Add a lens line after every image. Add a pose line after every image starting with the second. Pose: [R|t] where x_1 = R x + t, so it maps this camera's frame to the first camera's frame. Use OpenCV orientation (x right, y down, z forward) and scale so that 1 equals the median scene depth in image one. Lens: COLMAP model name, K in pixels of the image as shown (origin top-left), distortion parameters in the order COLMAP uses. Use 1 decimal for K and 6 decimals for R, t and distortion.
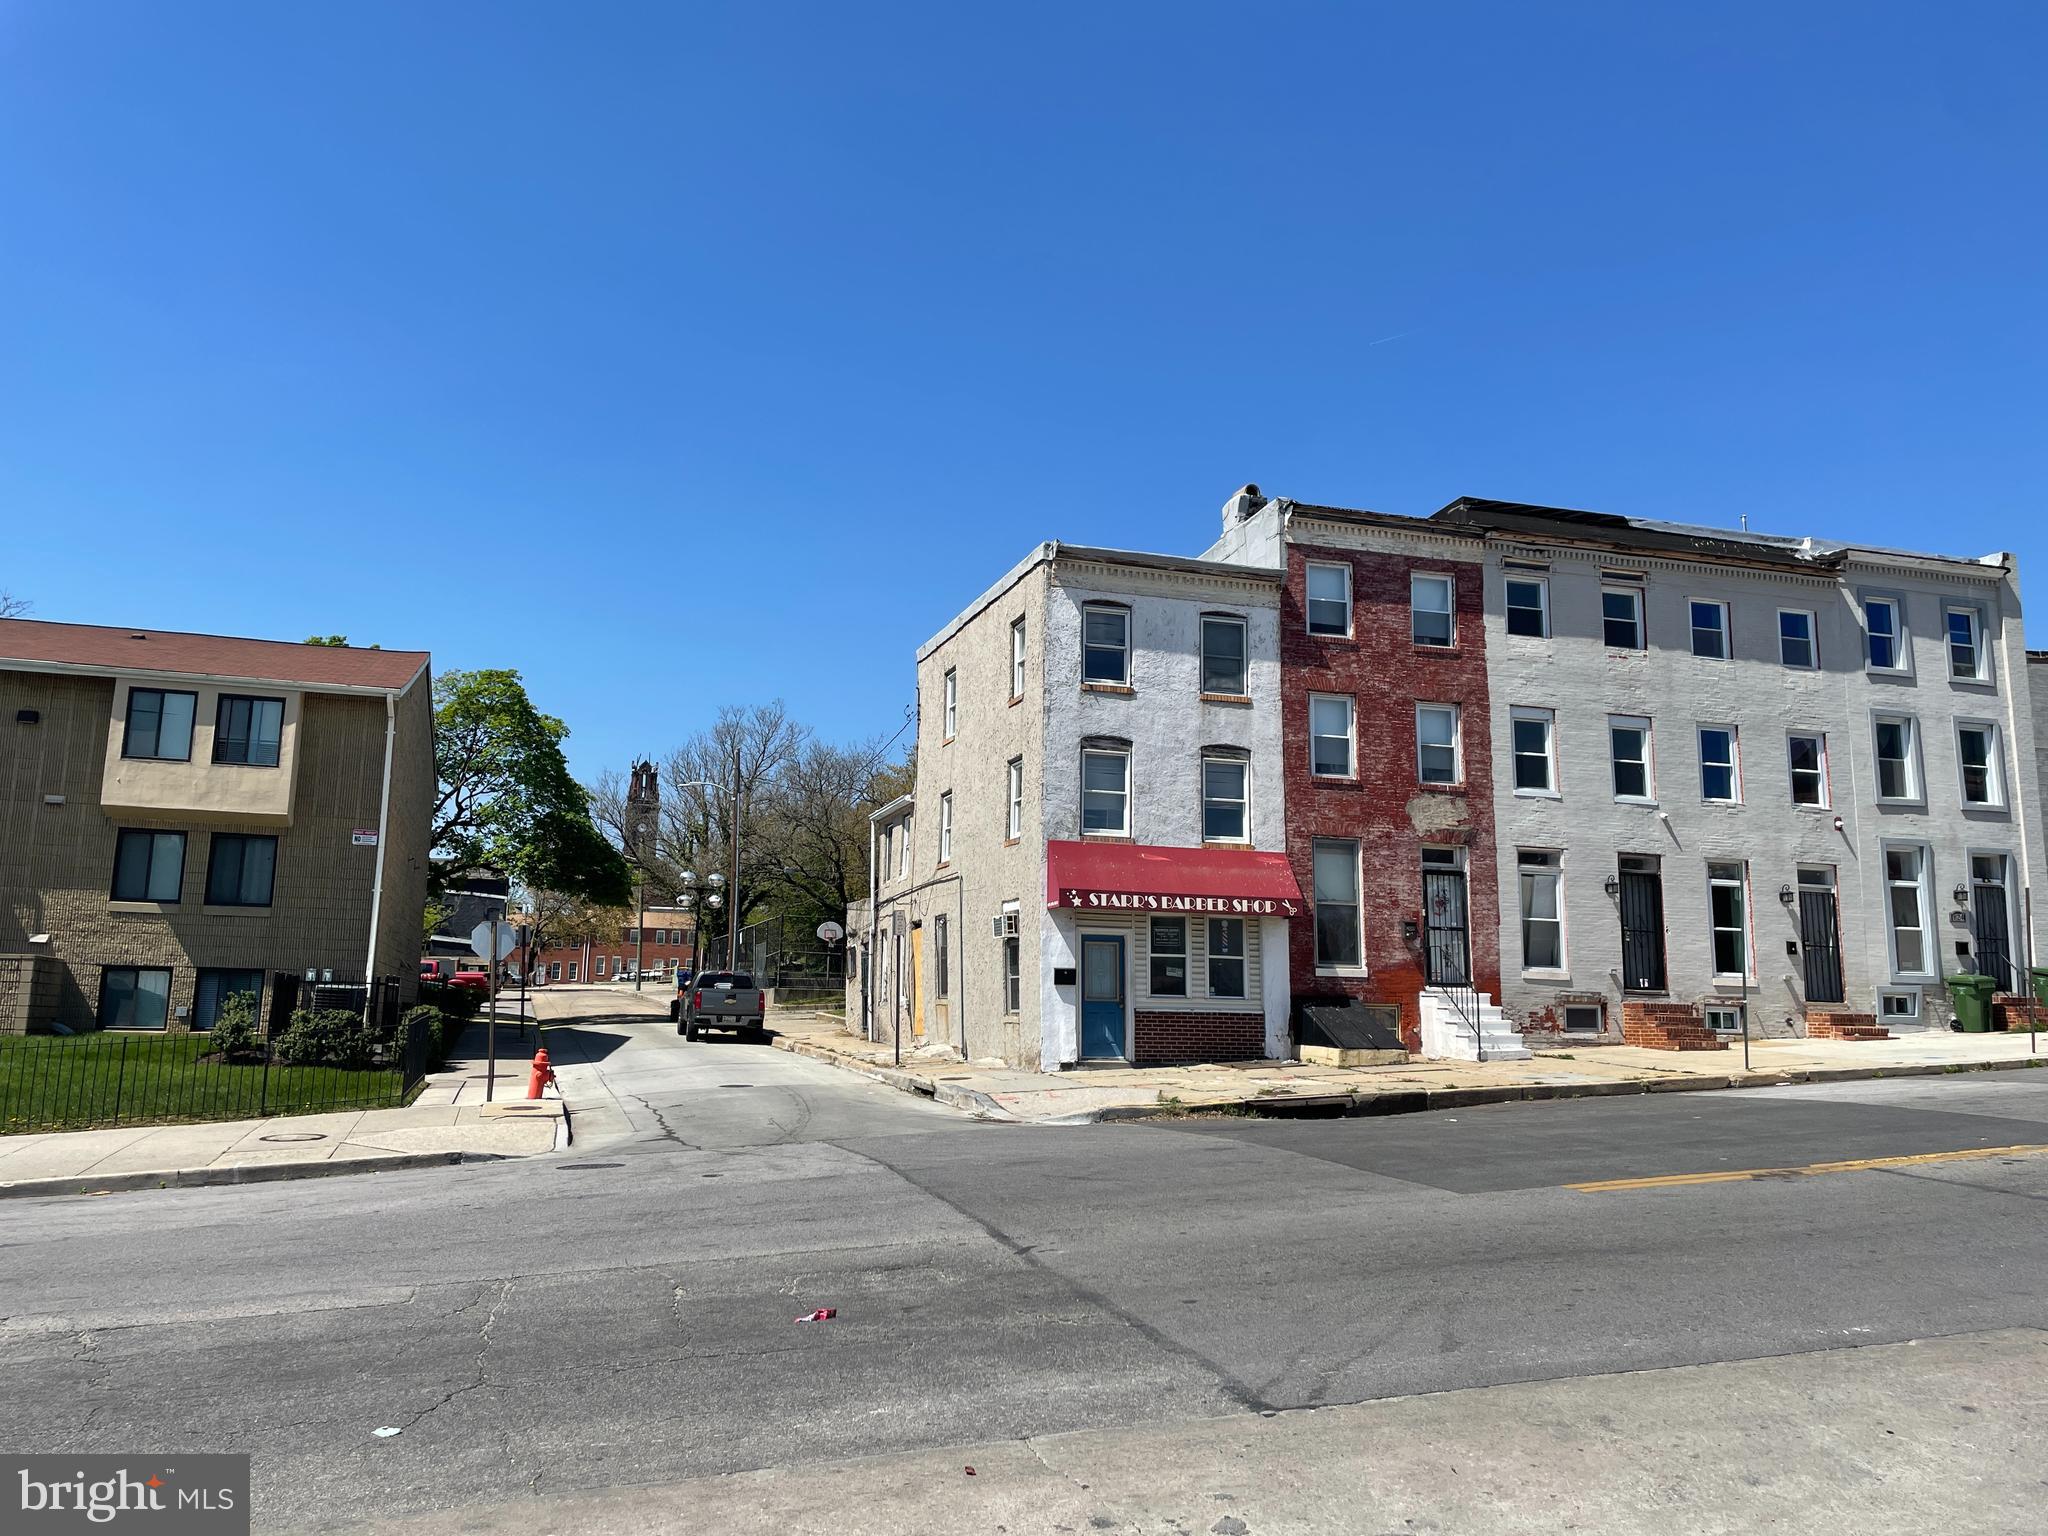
lens RADIAL K [[1538.9, 0, 1019.9], [0, 1538.9, 761.7], [0, 0, 1]] dist [0.073332, -0.005992]
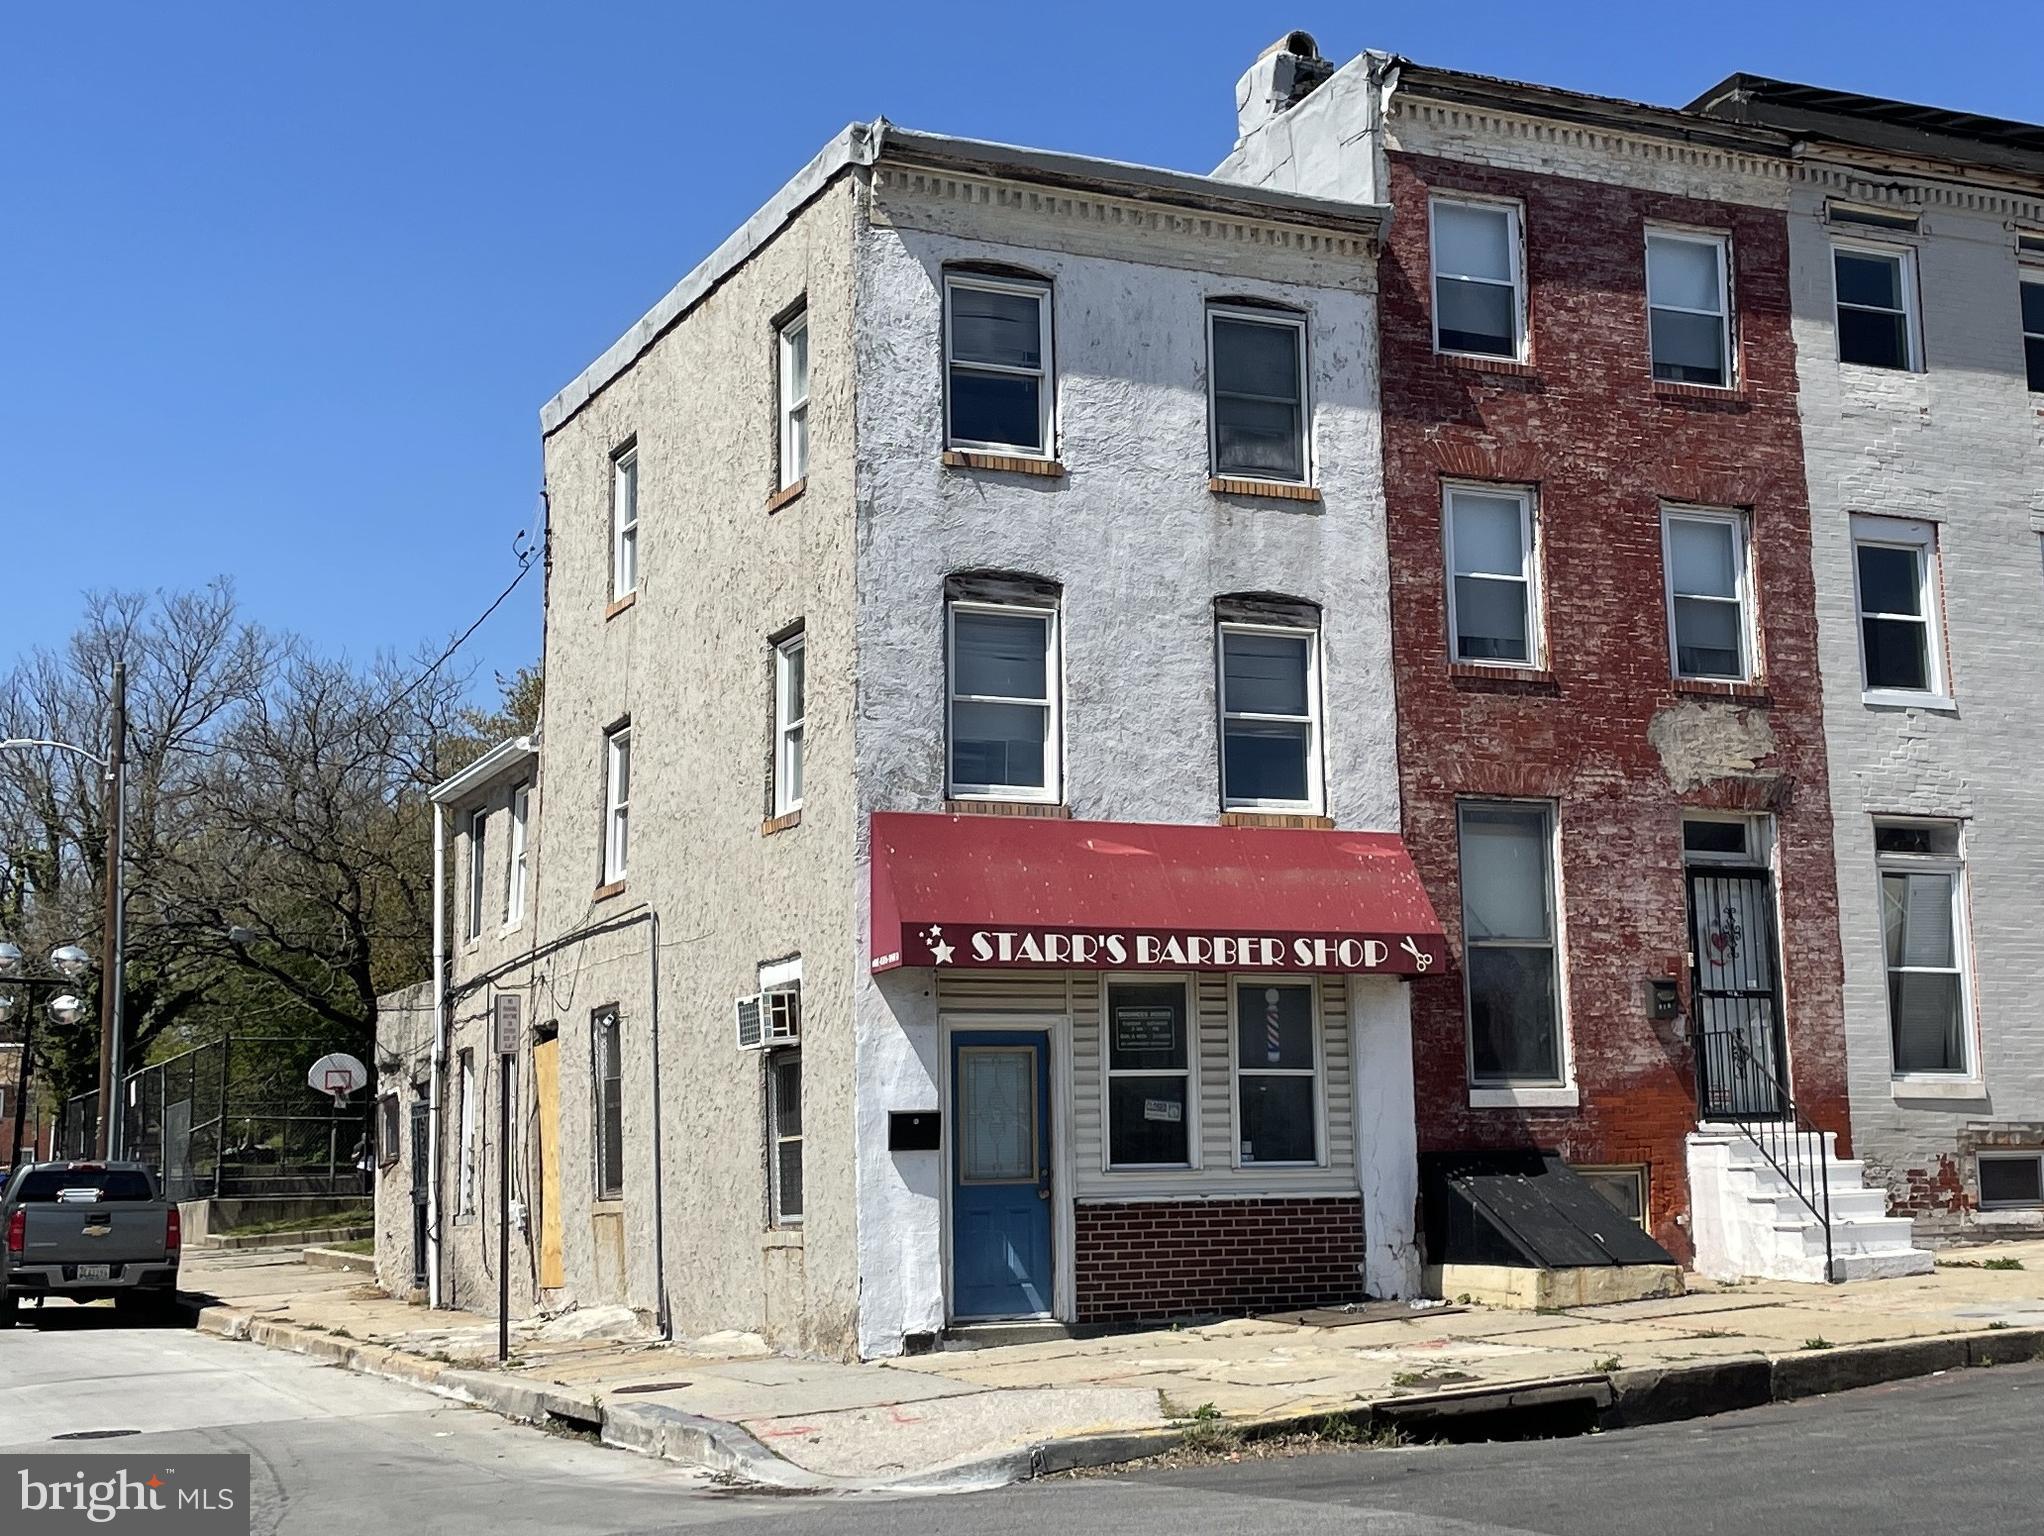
lens RADIAL K [[2204.9, 0, 1033.5], [0, 2204.9, 772.8], [0, 0, 1]] dist [0.053073, 0.000000]
pose [[0.983176, -0.007071, 0.182521, -0.049285], [0.015102, 0.998976, -0.042646, 0.066941], [-0.182033, 0.044685, 0.982277, 0.388224]]
